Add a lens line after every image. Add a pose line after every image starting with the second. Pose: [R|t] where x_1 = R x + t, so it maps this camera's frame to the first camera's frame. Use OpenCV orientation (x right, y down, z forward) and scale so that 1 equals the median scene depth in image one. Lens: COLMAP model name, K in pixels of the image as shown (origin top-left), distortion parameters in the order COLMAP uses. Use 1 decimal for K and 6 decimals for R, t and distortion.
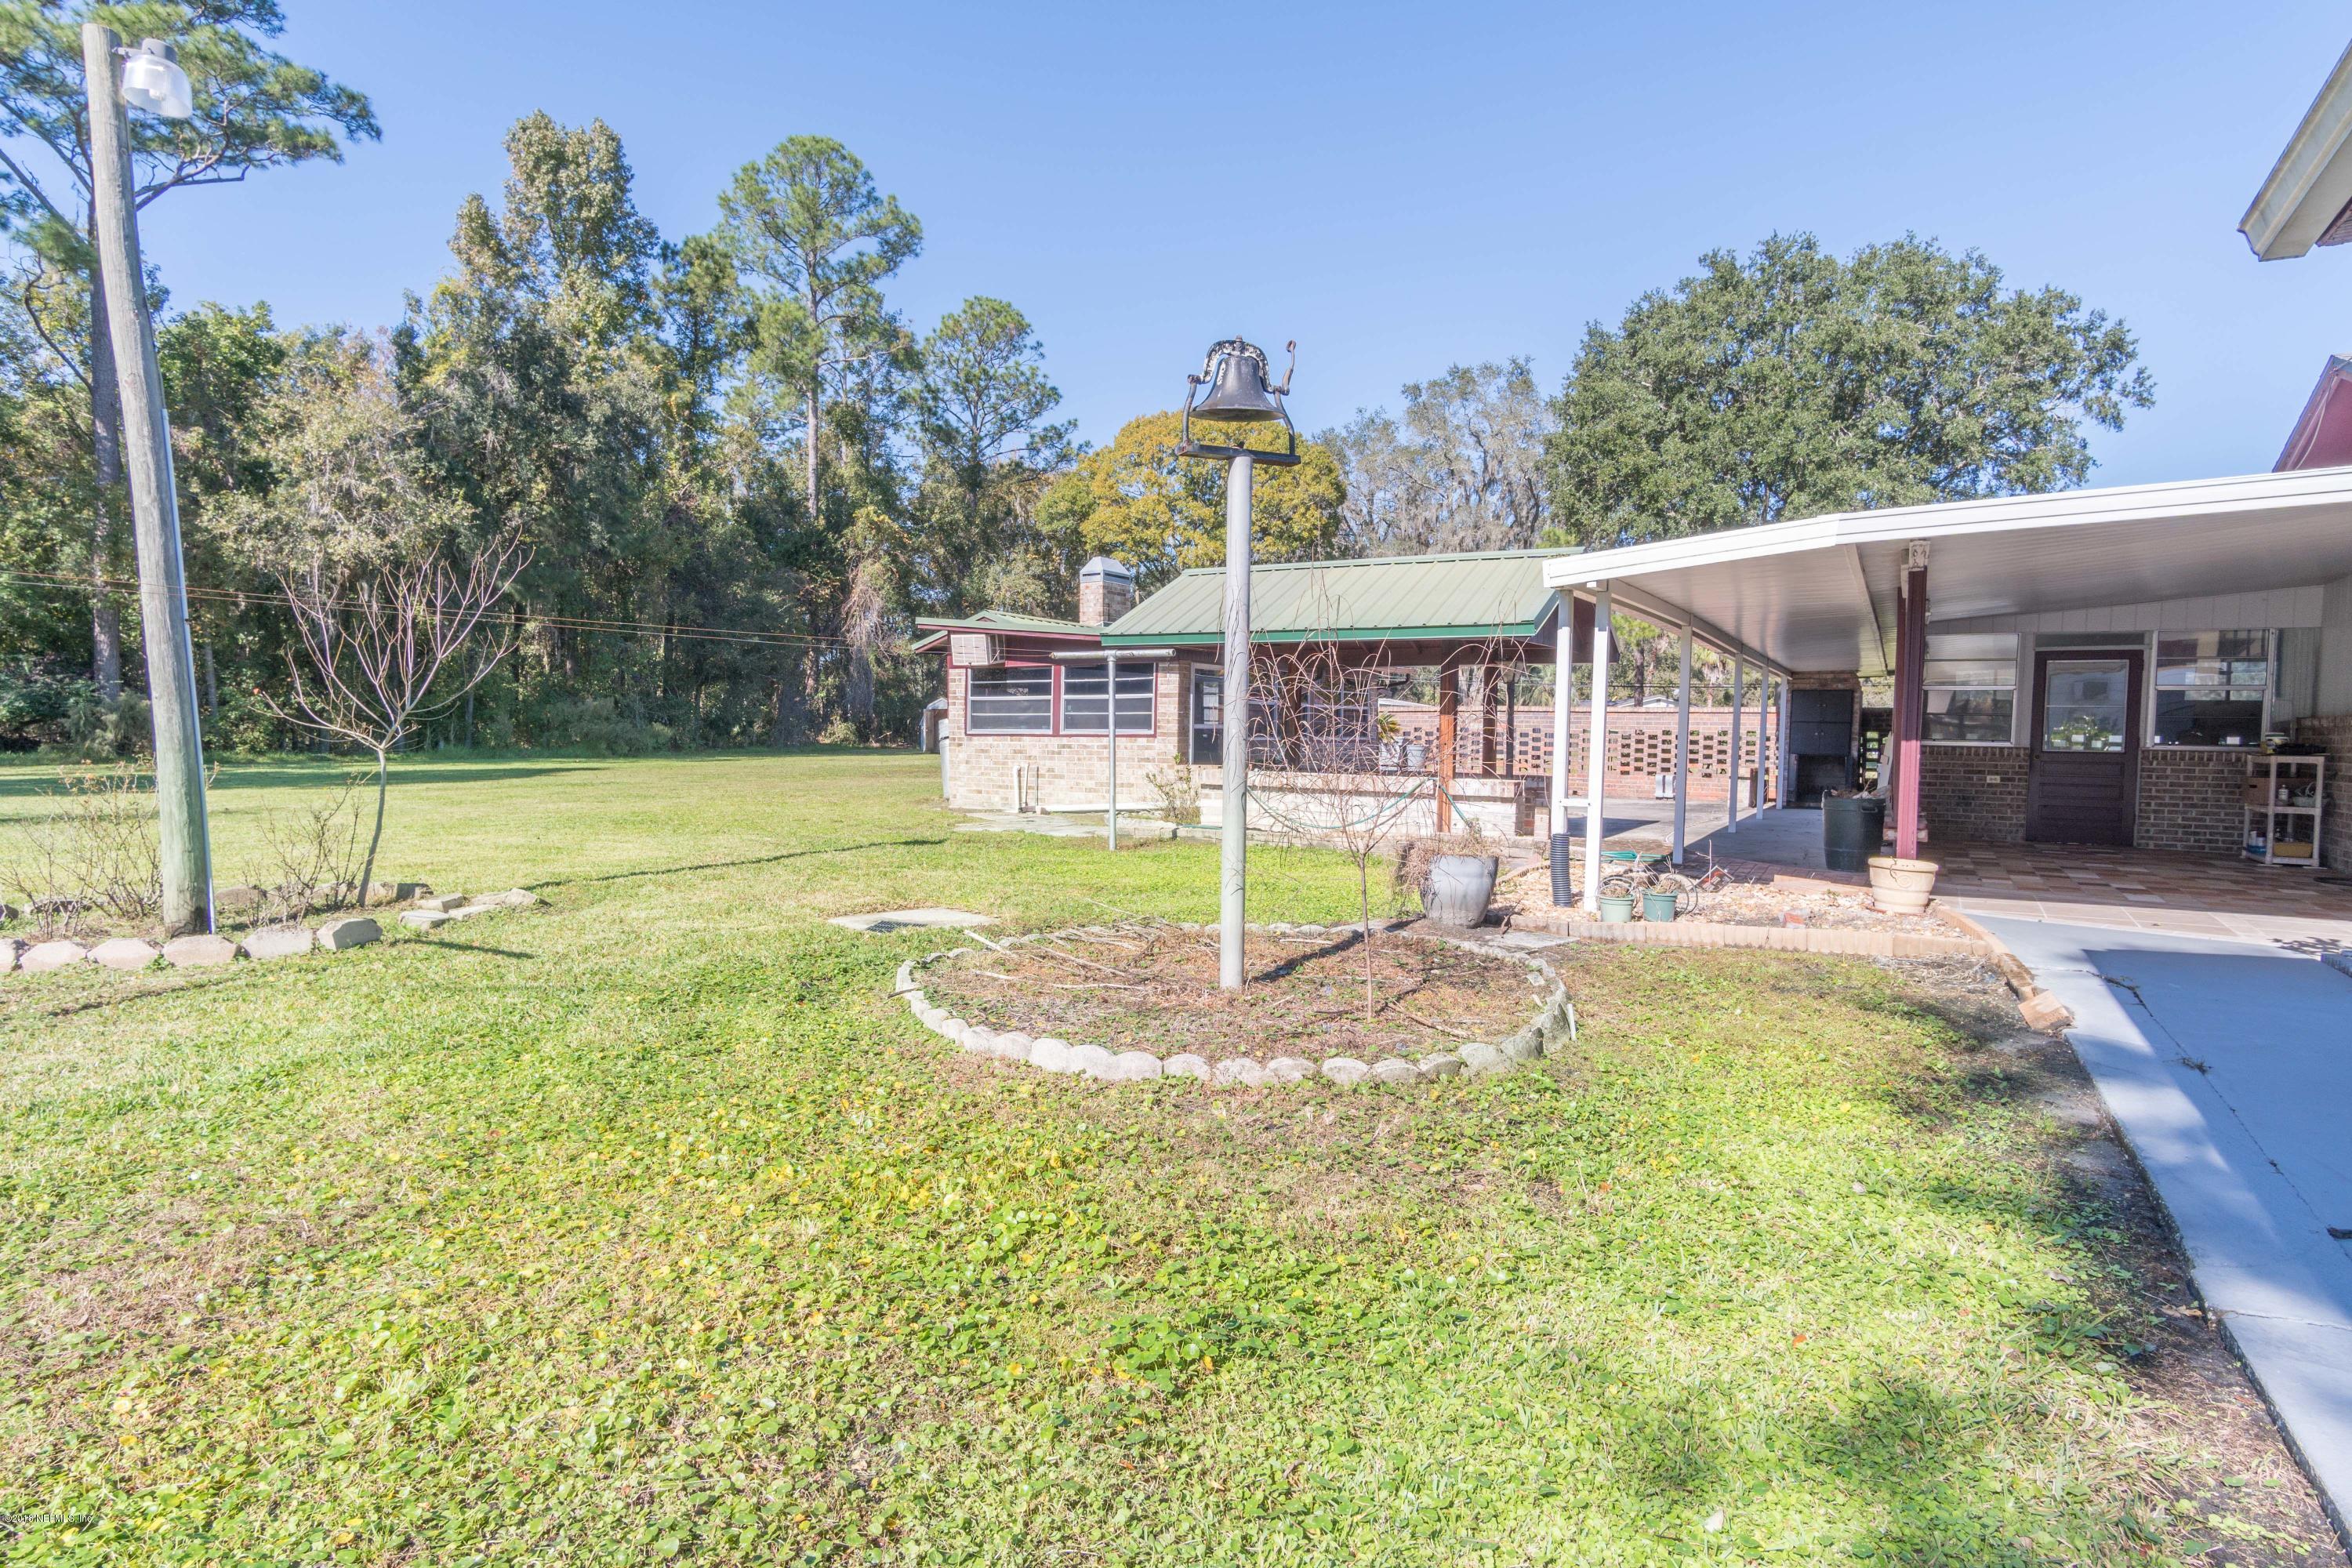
lens RADIAL K [[1240.7, 0, 1181.2], [0, 1240.7, 783.7], [0, 0, 1]] dist [0.003933, 0.002950]
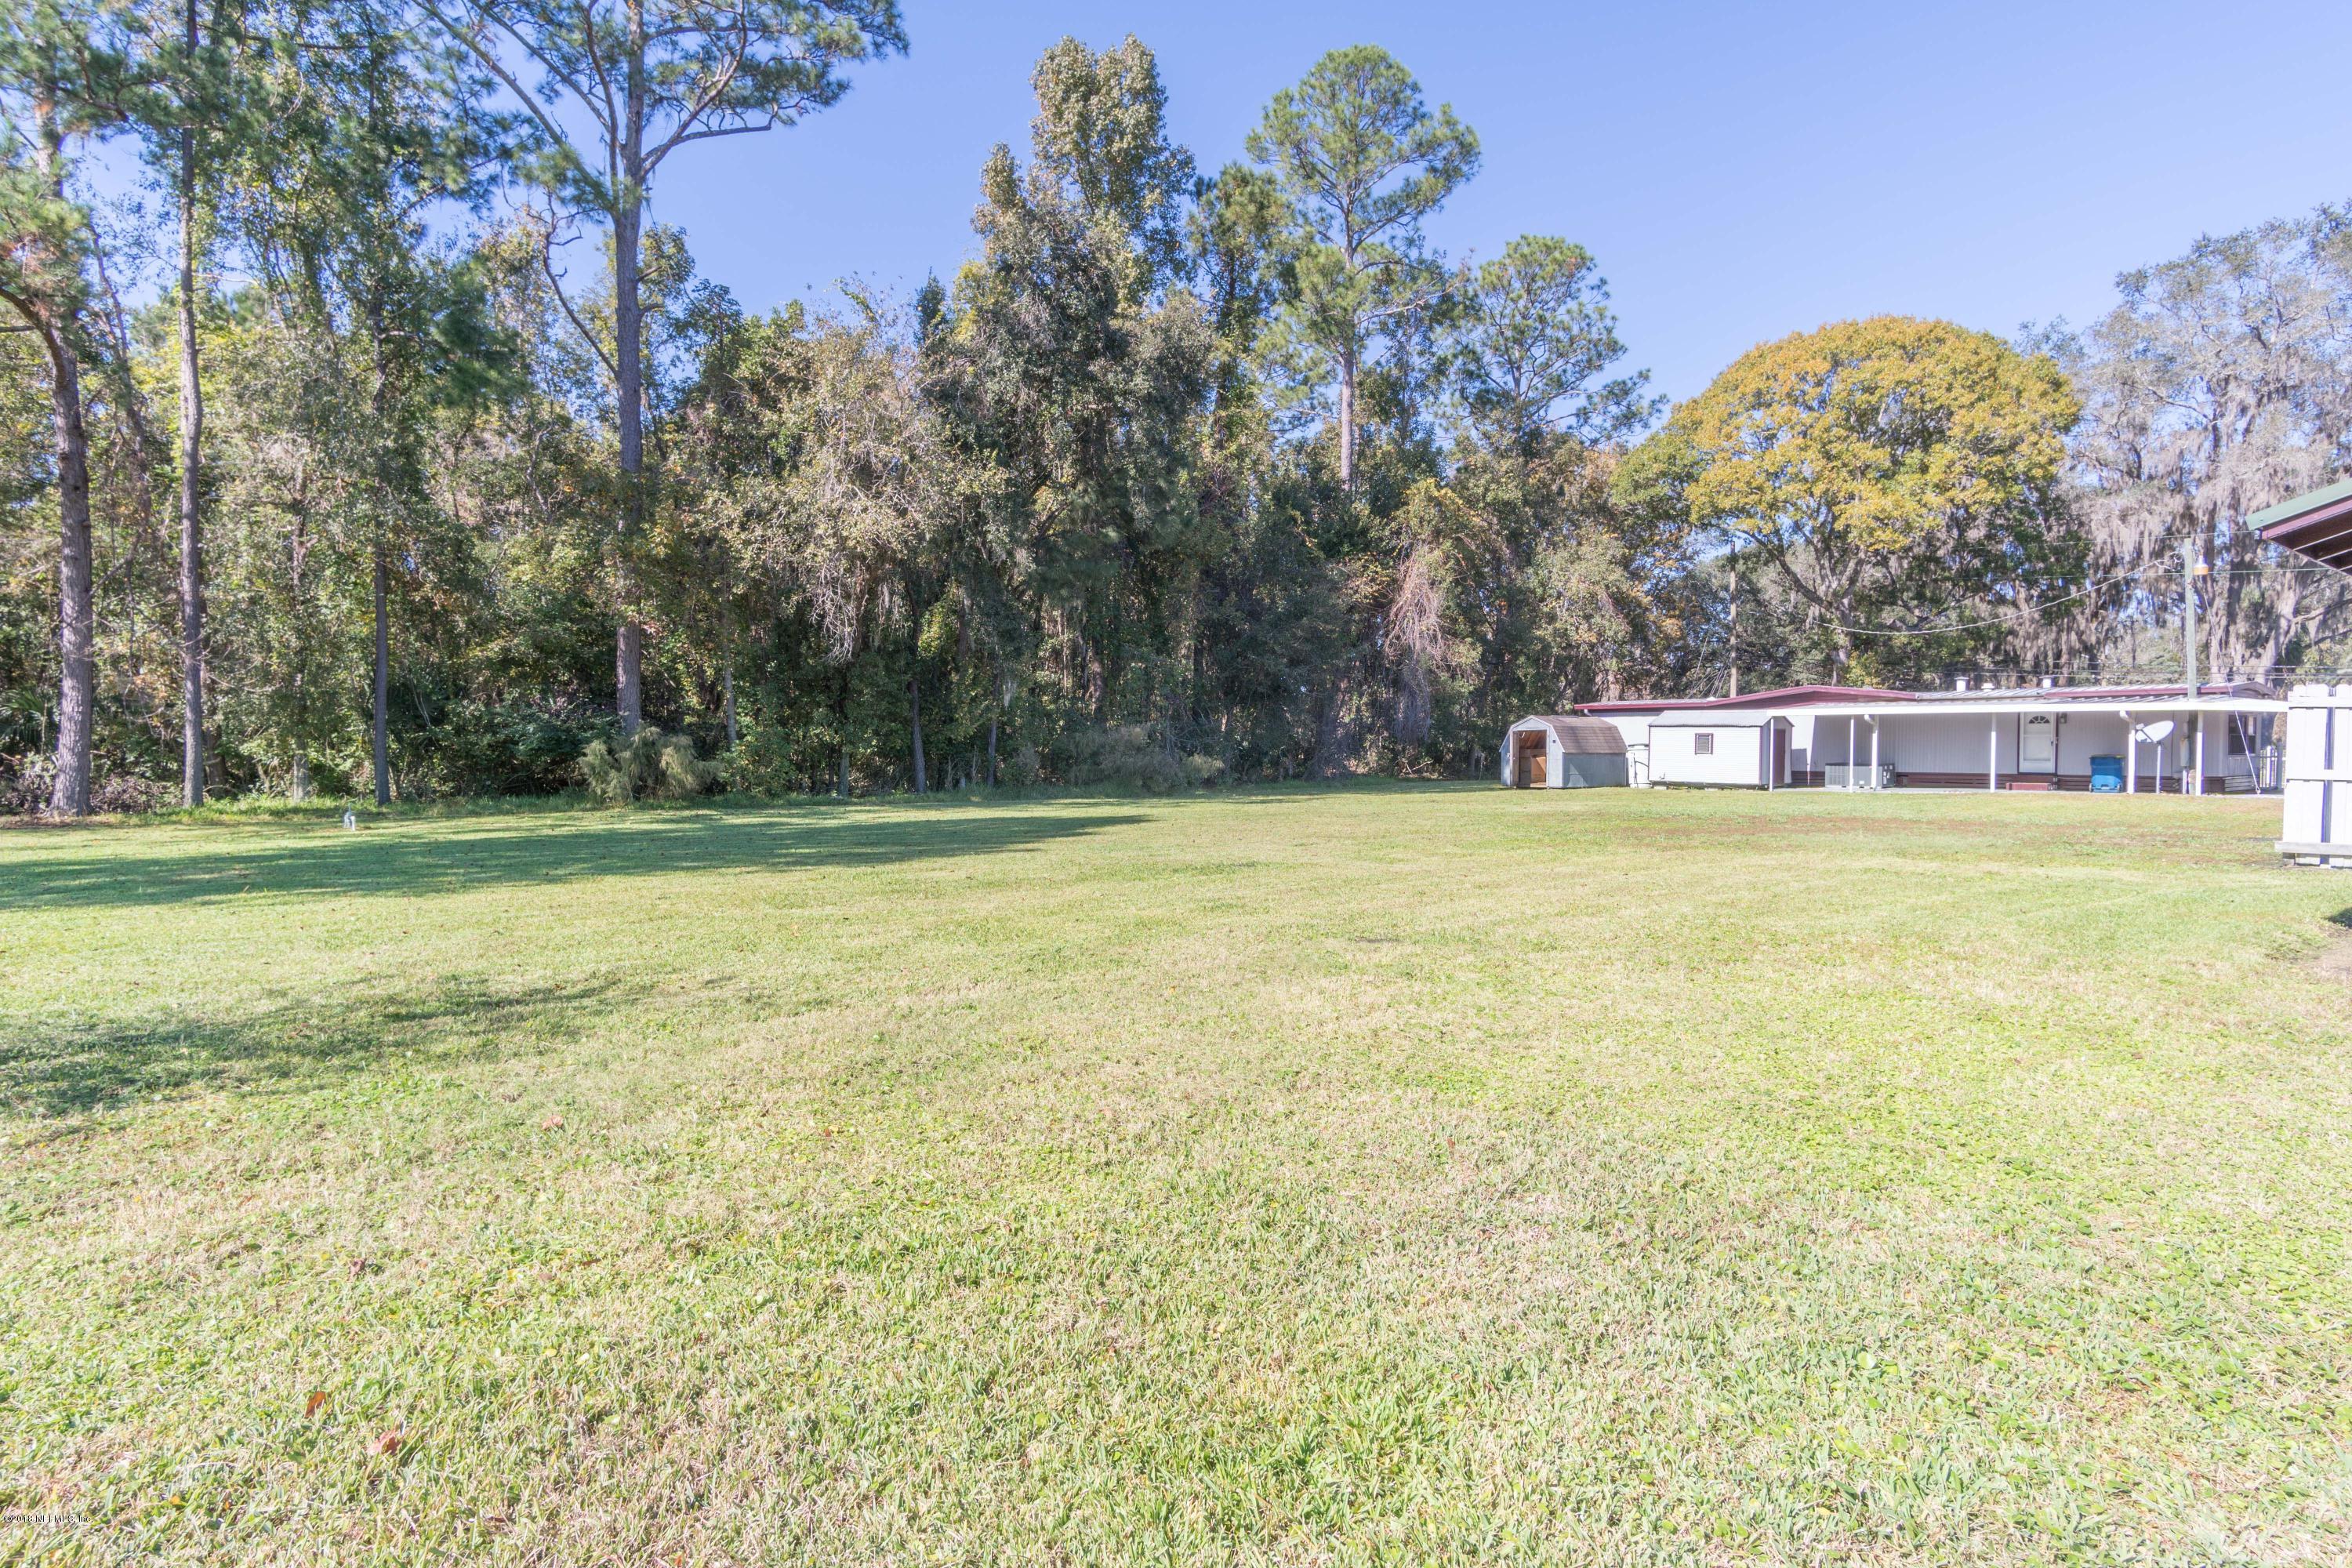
lens RADIAL K [[1240.7, 0, 1178.6], [0, 1240.7, 779.7], [0, 0, 1]] dist [0.003933, 0.002950]
pose [[0.938323, -0.004570, -0.345731, -0.142448], [-0.003700, 0.999723, -0.023256, -0.012228], [0.345741, 0.023101, 0.938045, 0.223670]]
